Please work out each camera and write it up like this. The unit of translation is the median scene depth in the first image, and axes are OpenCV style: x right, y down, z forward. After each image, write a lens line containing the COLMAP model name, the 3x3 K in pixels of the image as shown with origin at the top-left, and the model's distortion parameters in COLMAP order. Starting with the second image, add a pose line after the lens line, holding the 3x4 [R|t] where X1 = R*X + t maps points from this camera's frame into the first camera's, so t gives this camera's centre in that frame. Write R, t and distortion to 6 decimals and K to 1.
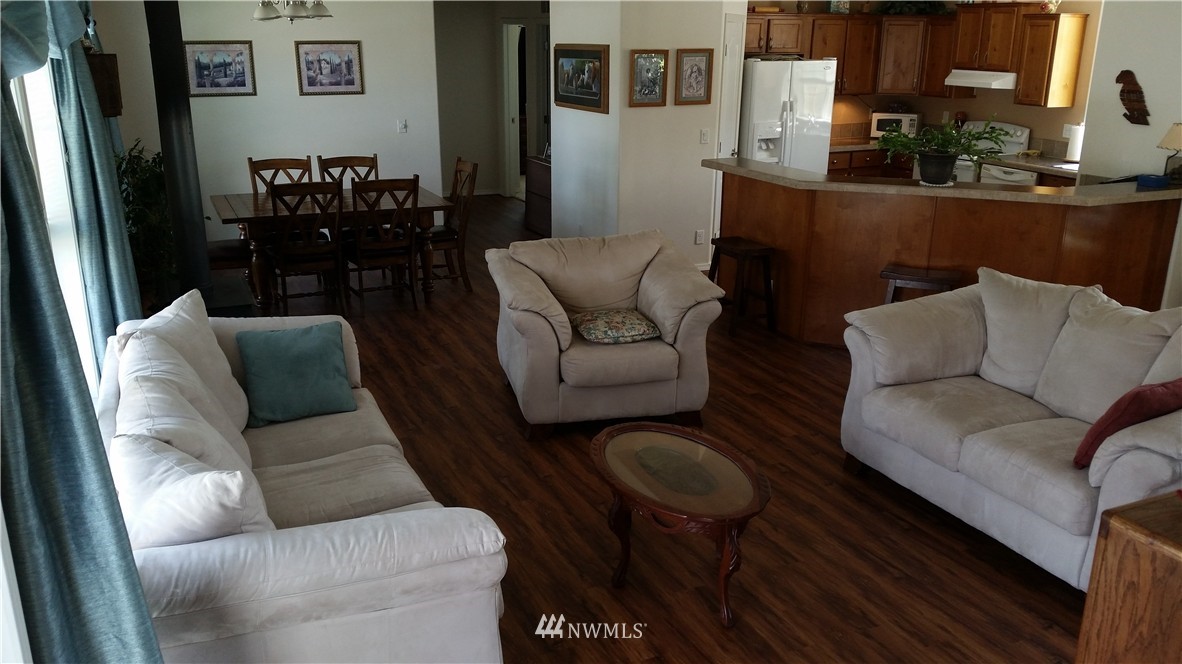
lens RADIAL K [[986.3, 0, 588.6], [0, 986.3, 364.1], [0, 0, 1]] dist [0.010936, -0.006815]
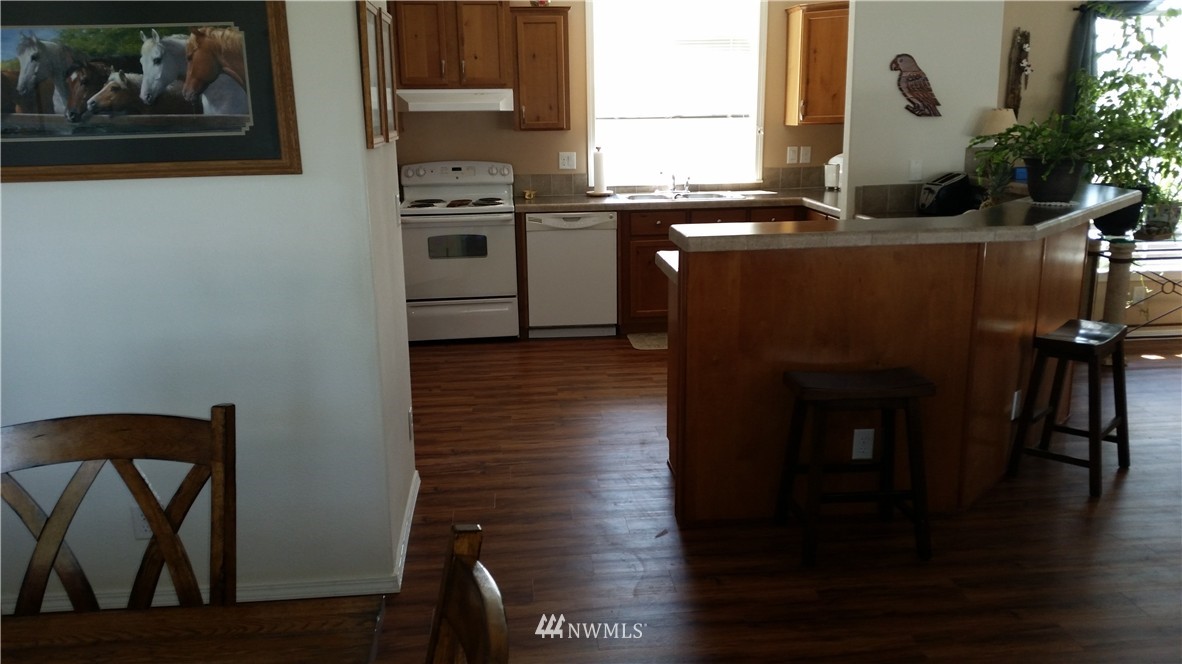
lens RADIAL K [[986.3, 0, 588.6], [0, 986.3, 364.1], [0, 0, 1]] dist [0.010936, -0.006815]
pose [[0.320463, -0.249204, 0.913893, -0.268179], [0.325522, 0.934991, 0.140810, -0.189509], [-0.889572, 0.252368, 0.380751, 0.727267]]
